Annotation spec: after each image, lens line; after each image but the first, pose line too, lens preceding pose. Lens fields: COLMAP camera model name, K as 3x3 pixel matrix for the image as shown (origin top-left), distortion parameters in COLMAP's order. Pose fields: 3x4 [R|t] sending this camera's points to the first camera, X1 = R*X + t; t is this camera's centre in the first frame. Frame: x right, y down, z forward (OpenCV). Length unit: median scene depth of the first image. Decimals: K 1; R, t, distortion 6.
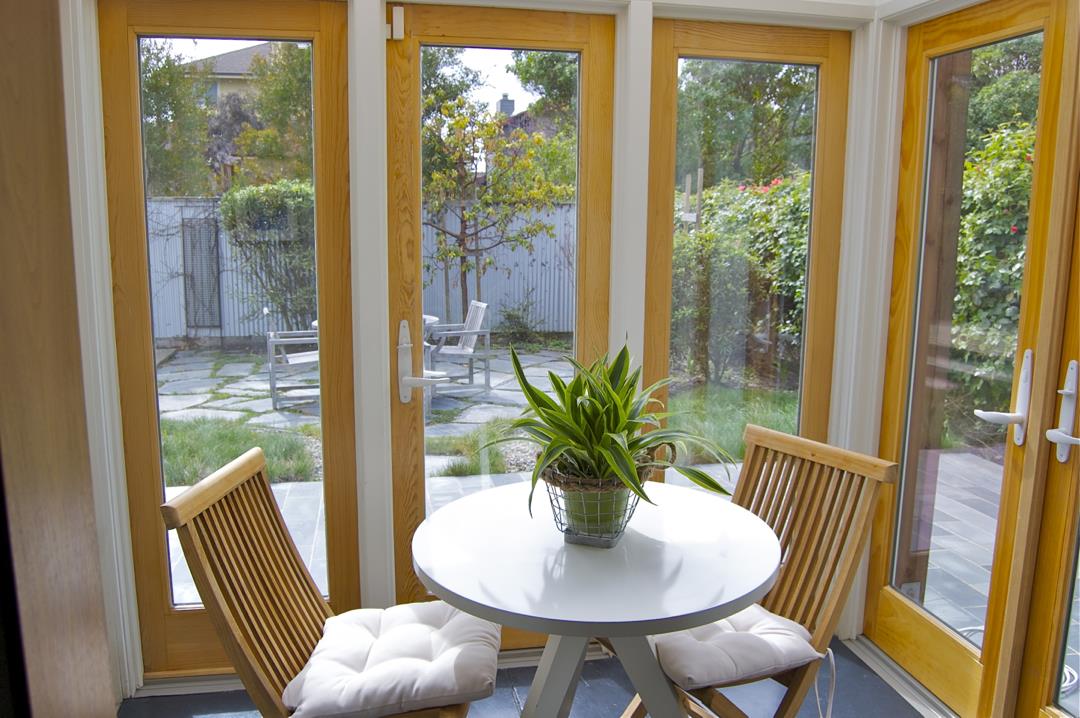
lens RADIAL K [[877.1, 0, 542.6], [0, 877.1, 359.4], [0, 0, 1]] dist [-0.079334, -0.002991]
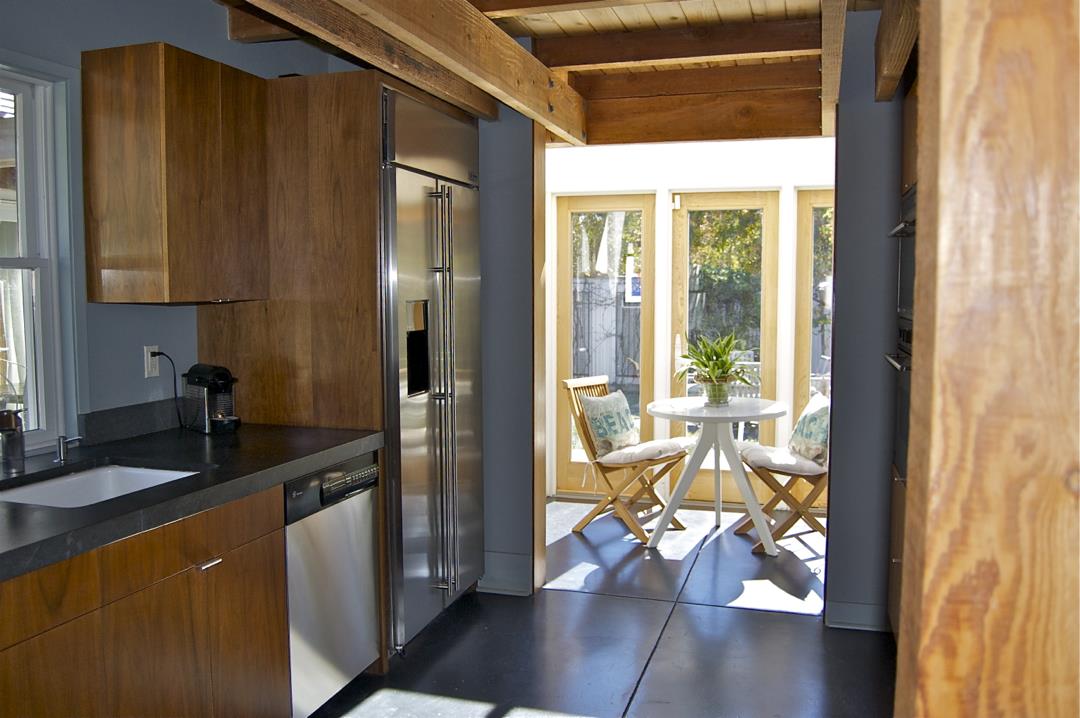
lens RADIAL K [[877.1, 0, 540.3], [0, 877.1, 360.1], [0, 0, 1]] dist [-0.079334, -0.002991]
pose [[0.879808, 0.029295, -0.474426, 0.113679], [-0.069835, 0.995235, -0.068053, 0.037998], [0.470172, 0.093006, 0.877661, -0.210953]]
